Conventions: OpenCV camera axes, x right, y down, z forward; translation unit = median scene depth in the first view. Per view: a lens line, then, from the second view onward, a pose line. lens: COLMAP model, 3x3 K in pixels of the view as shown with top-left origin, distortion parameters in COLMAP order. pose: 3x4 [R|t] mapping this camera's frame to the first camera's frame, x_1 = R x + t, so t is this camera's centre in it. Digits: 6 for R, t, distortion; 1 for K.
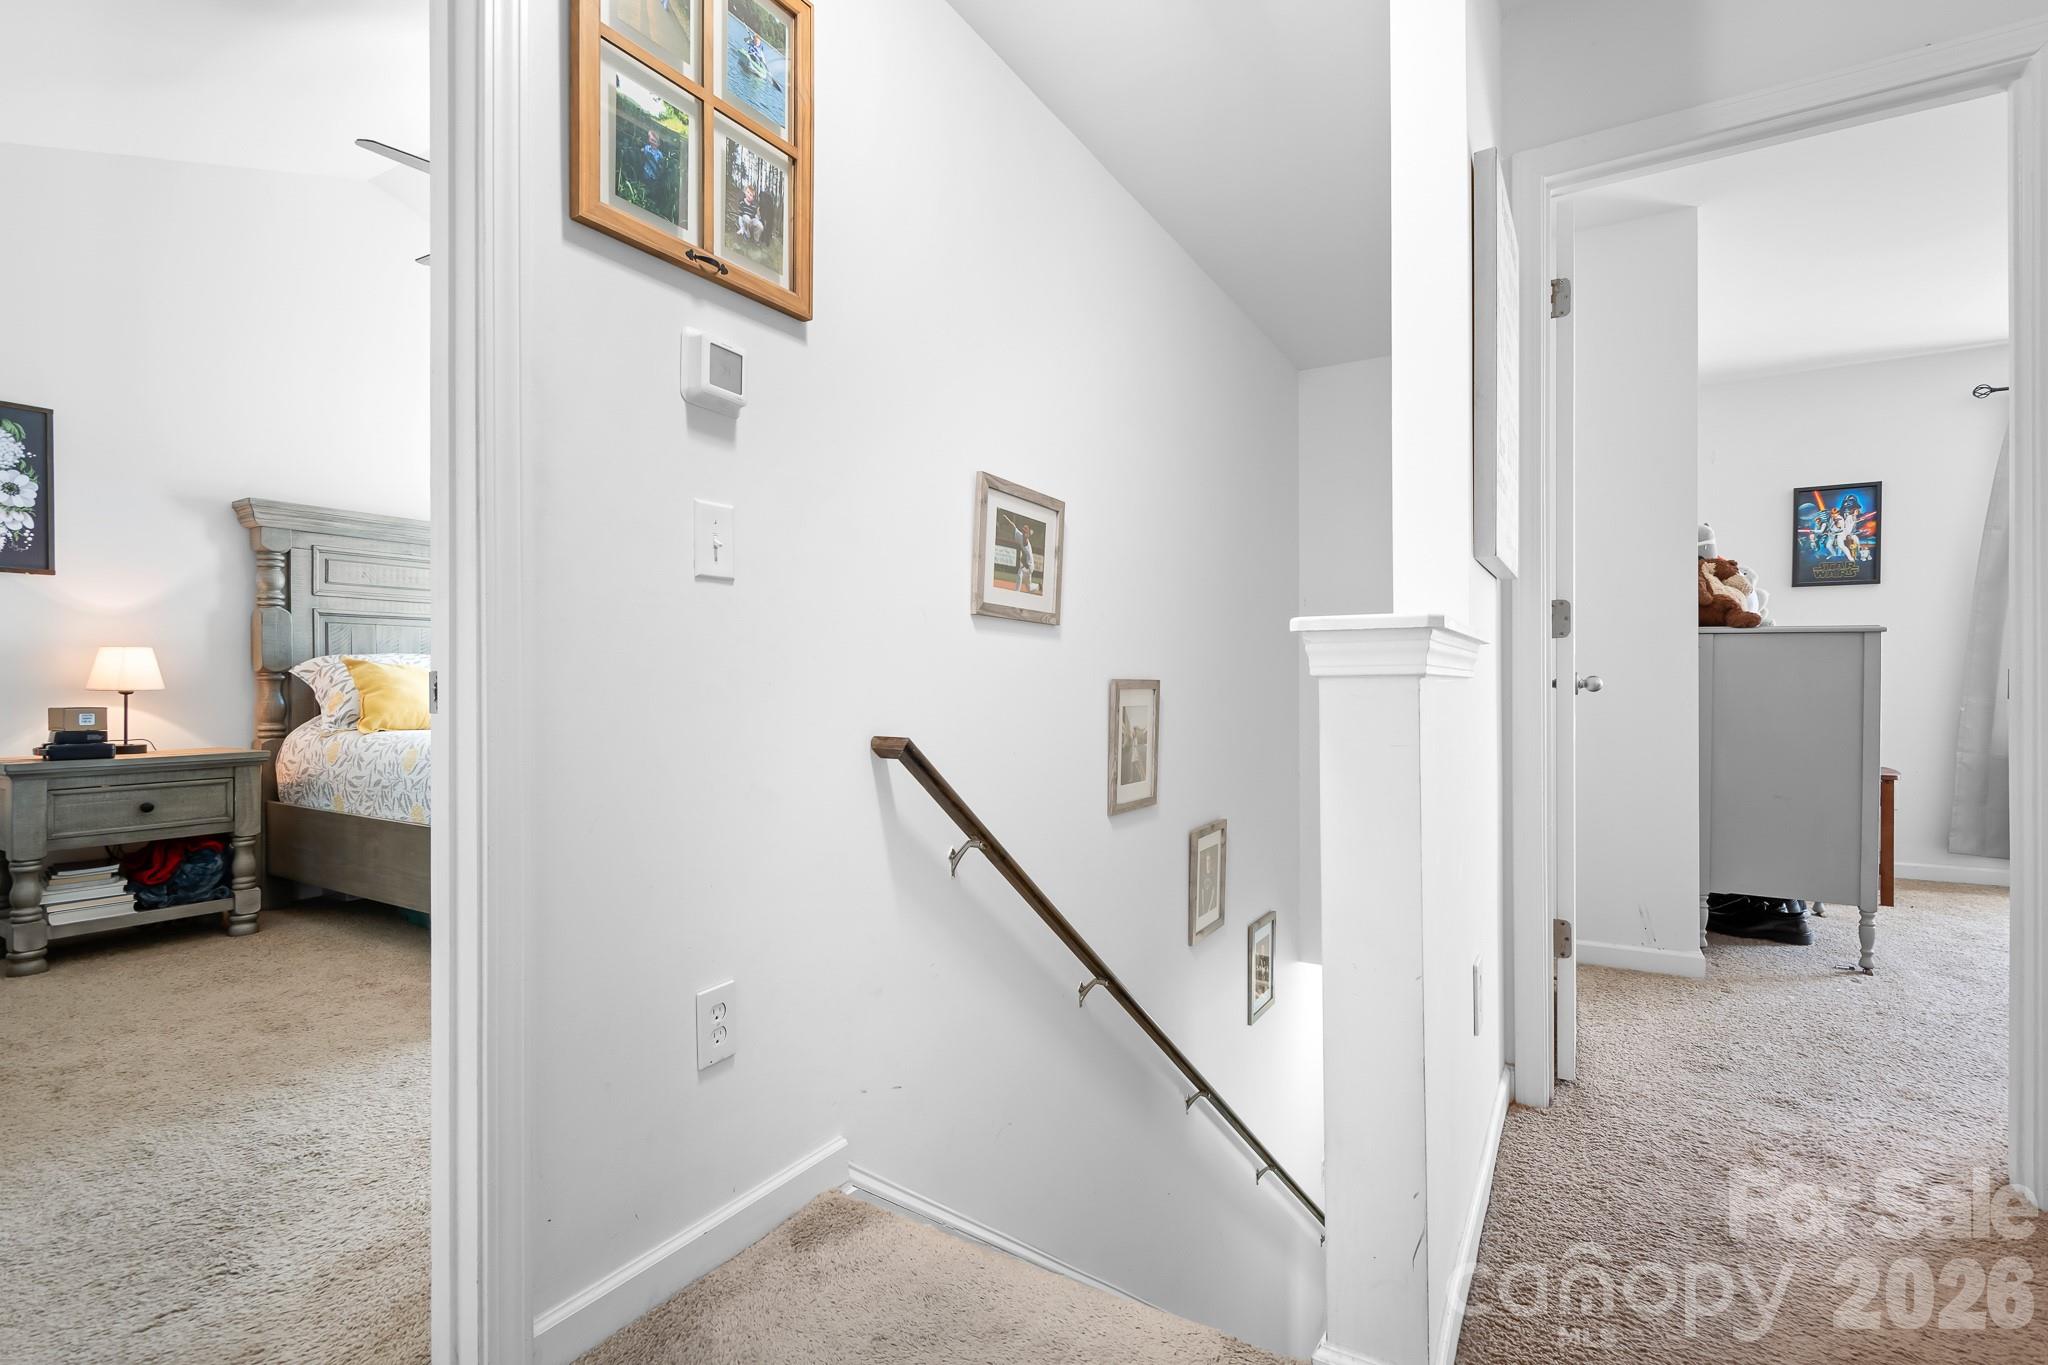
lens RADIAL K [[990.4, 0, 1034.0], [0, 990.4, 687.2], [0, 0, 1]] dist [0.019227, -0.003359]
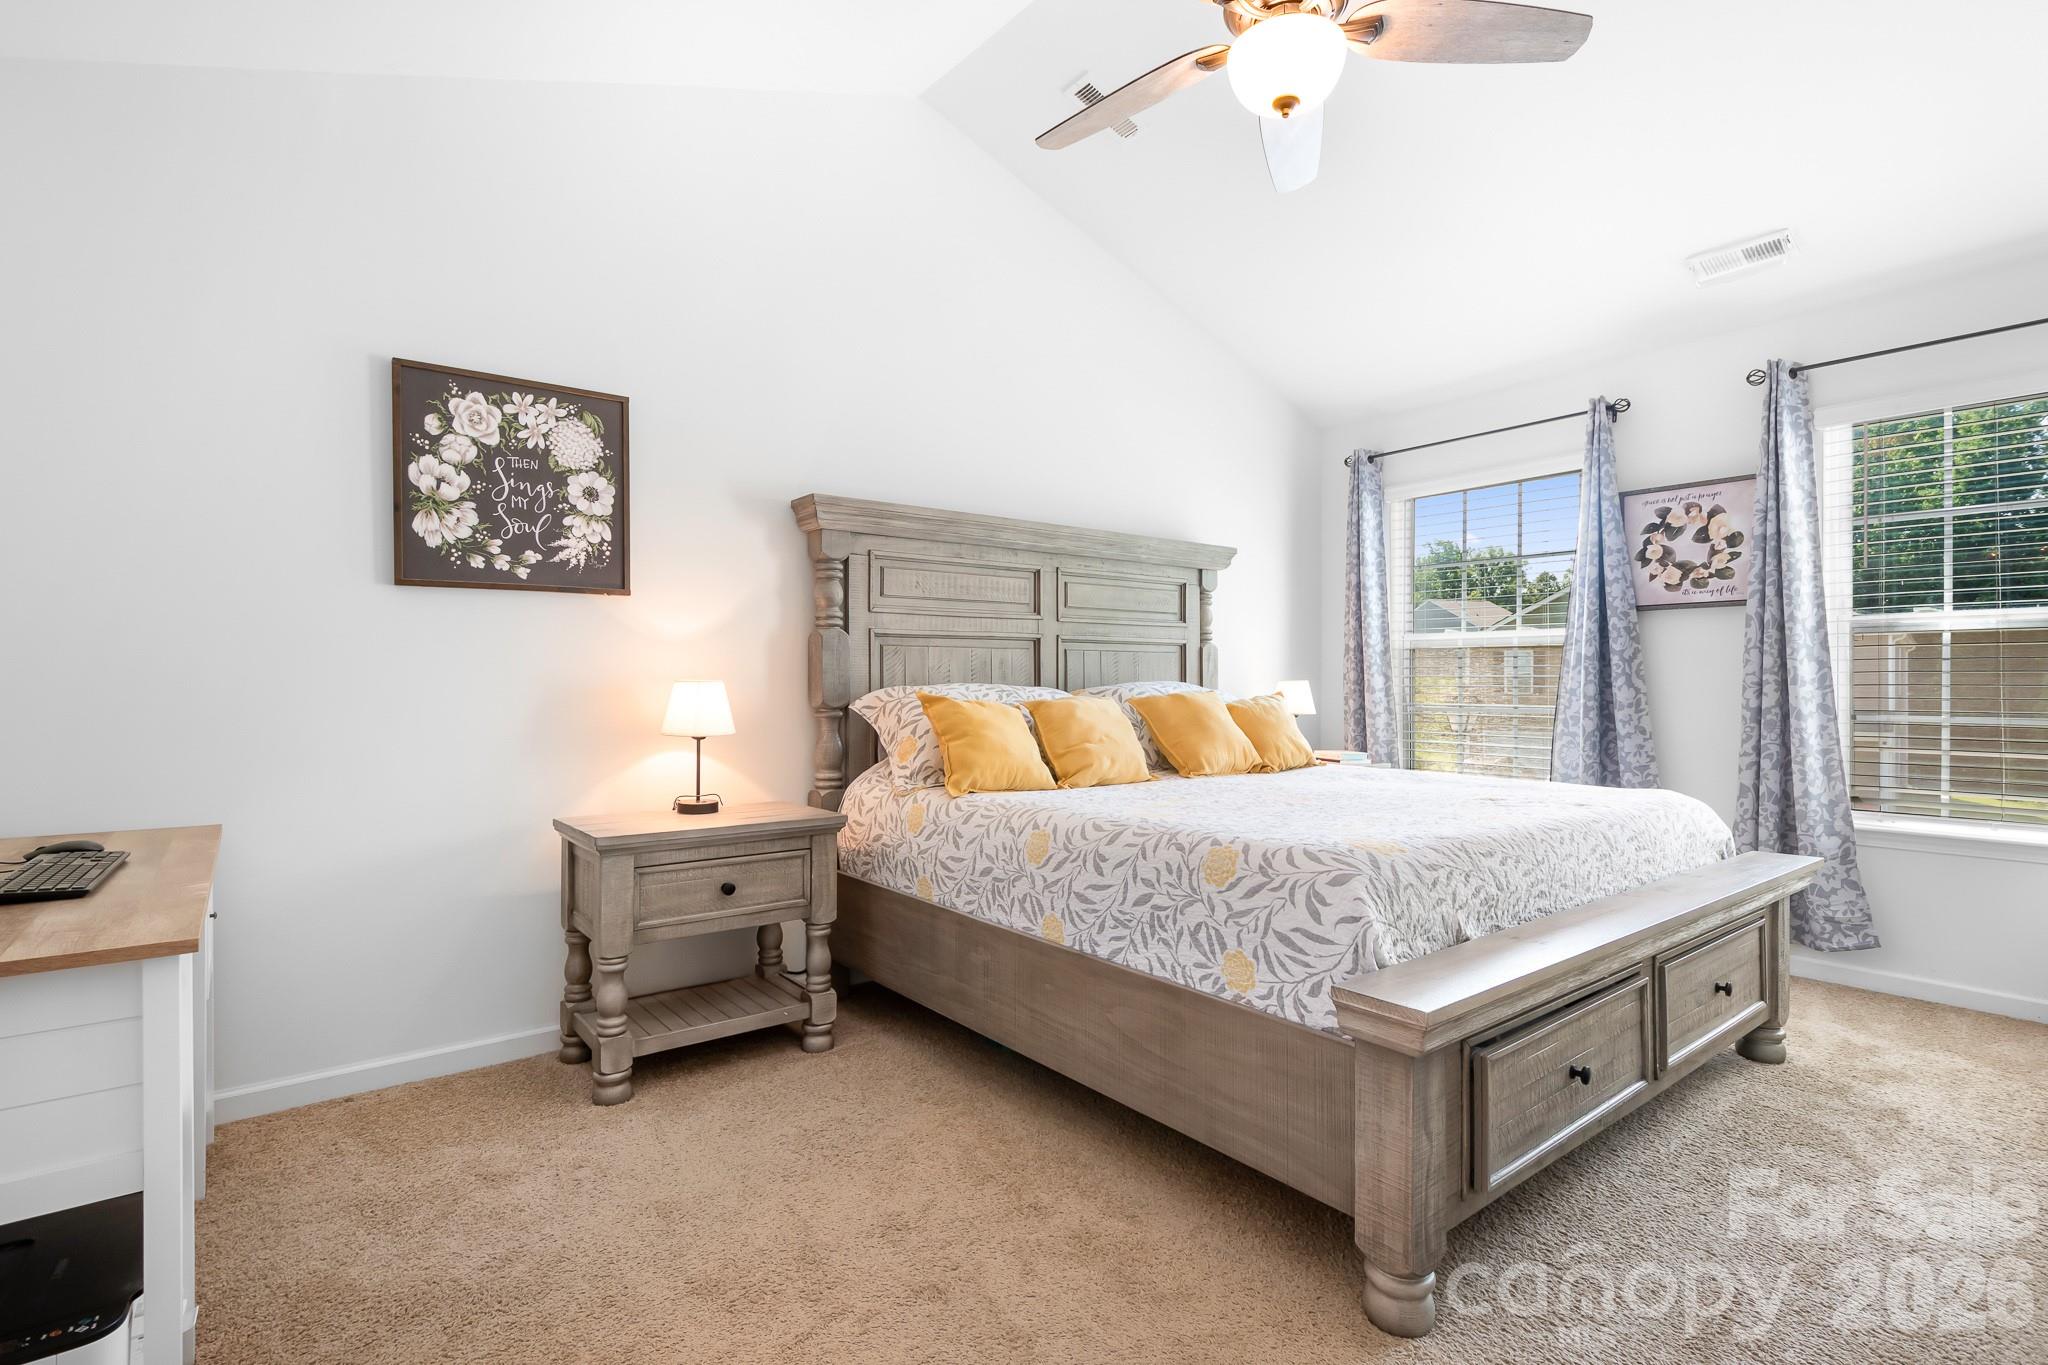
lens RADIAL K [[990.4, 0, 1026.2], [0, 990.4, 685.7], [0, 0, 1]] dist [0.019227, -0.003359]
pose [[0.944949, 0.006939, -0.327145, -0.371691], [-0.006463, 0.999976, 0.002542, -0.038467], [0.327155, -0.000288, 0.944971, 0.310256]]
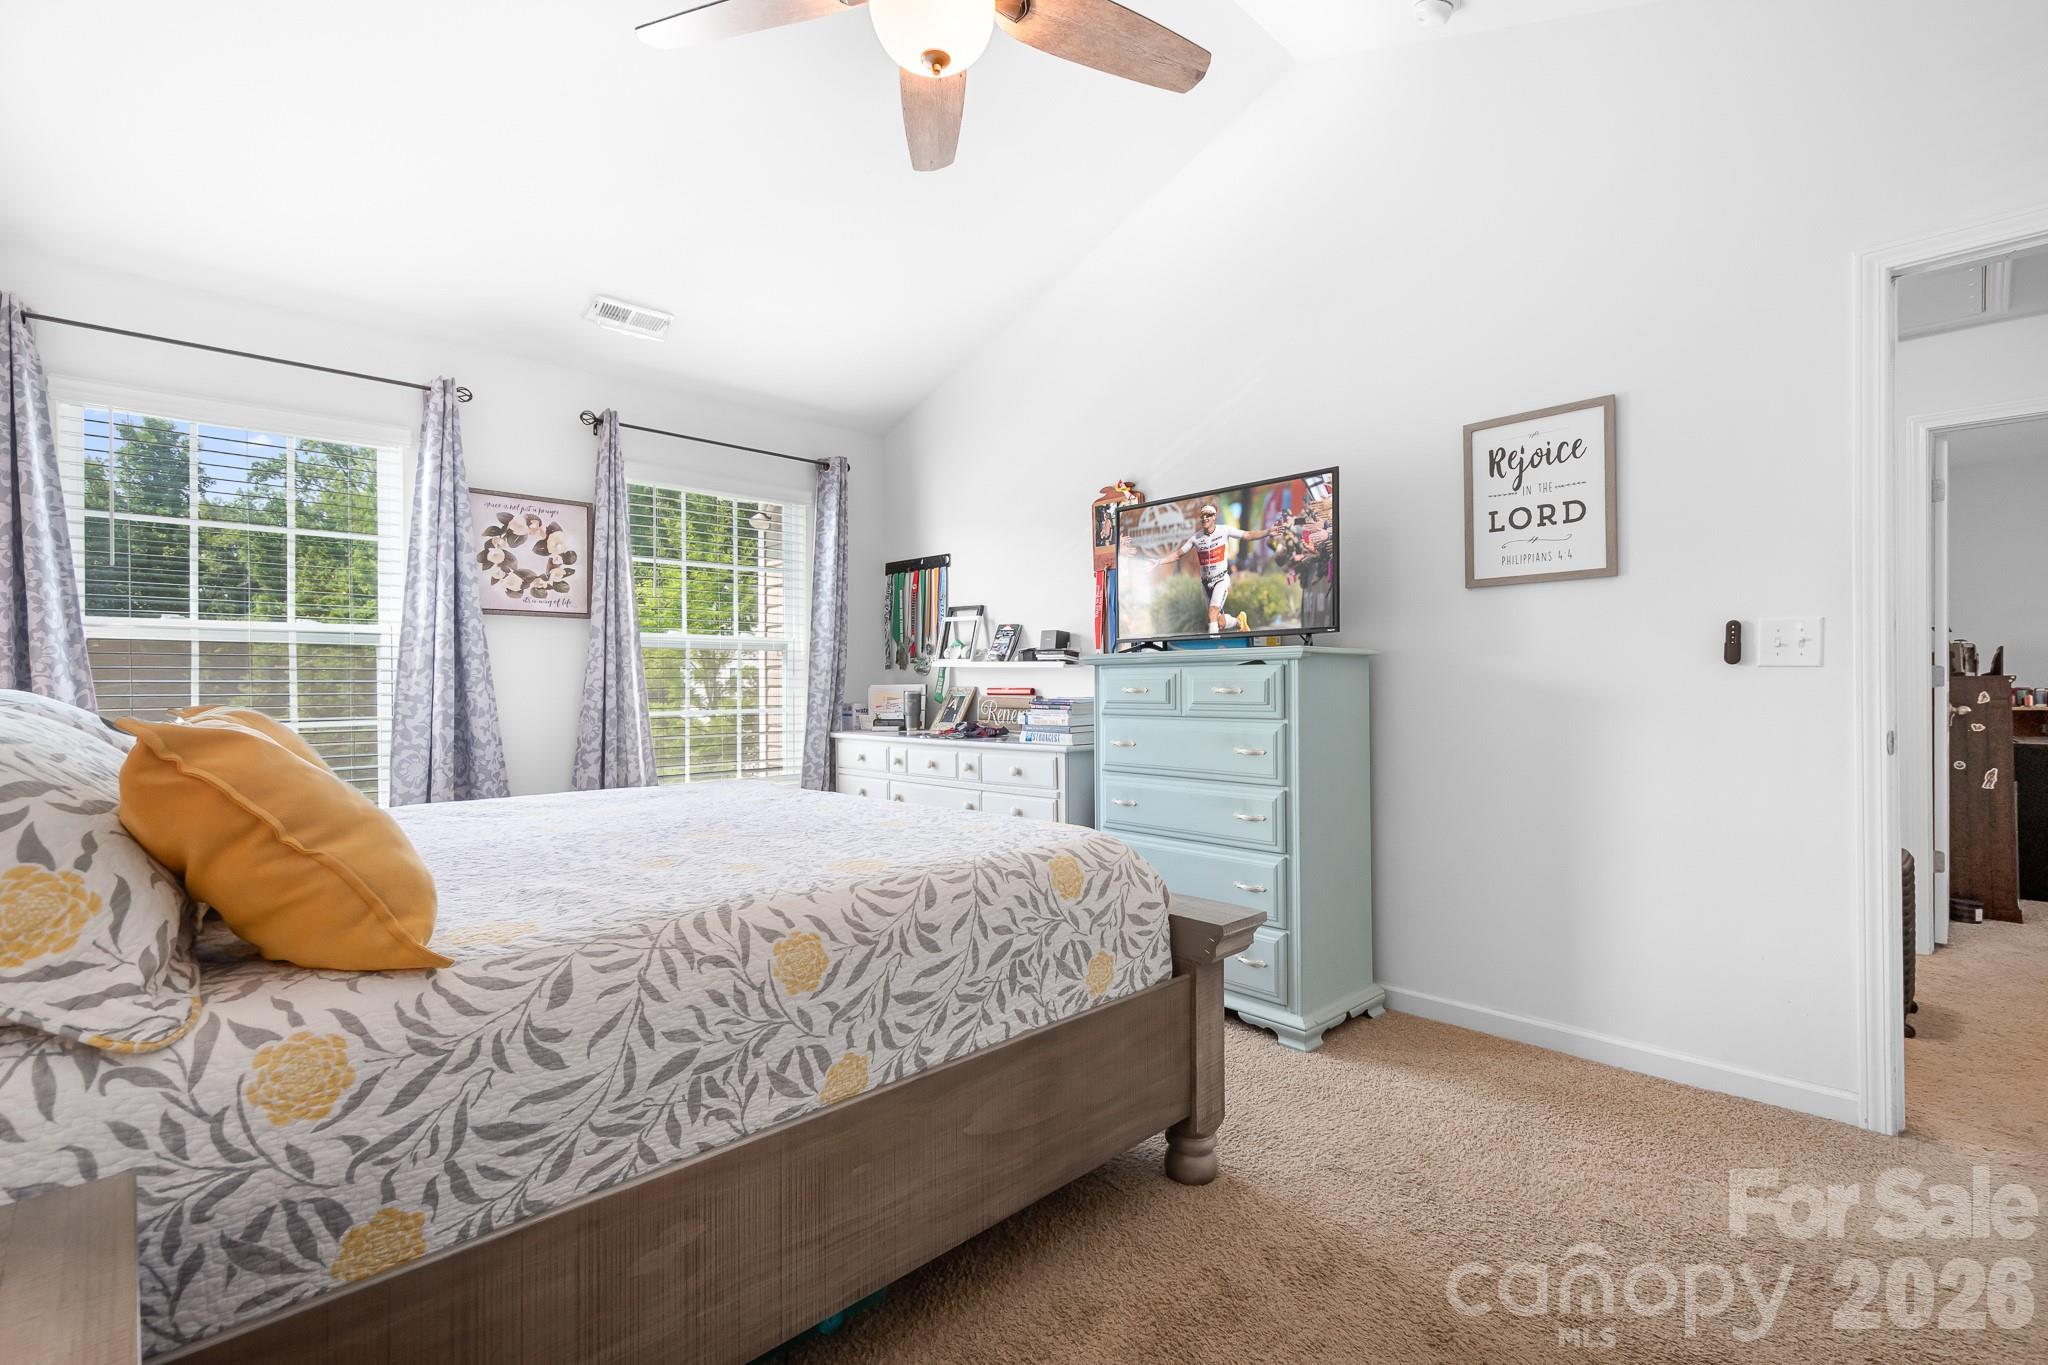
lens RADIAL K [[927.8, 0, 1031.3], [0, 927.8, 680.1], [0, 0, 1]] dist [0.021527, -0.000024]
pose [[0.217496, 0.008569, 0.976024, -0.900003], [0.007323, 0.999919, -0.010411, -0.037122], [-0.976034, 0.009411, 0.217415, 0.748373]]
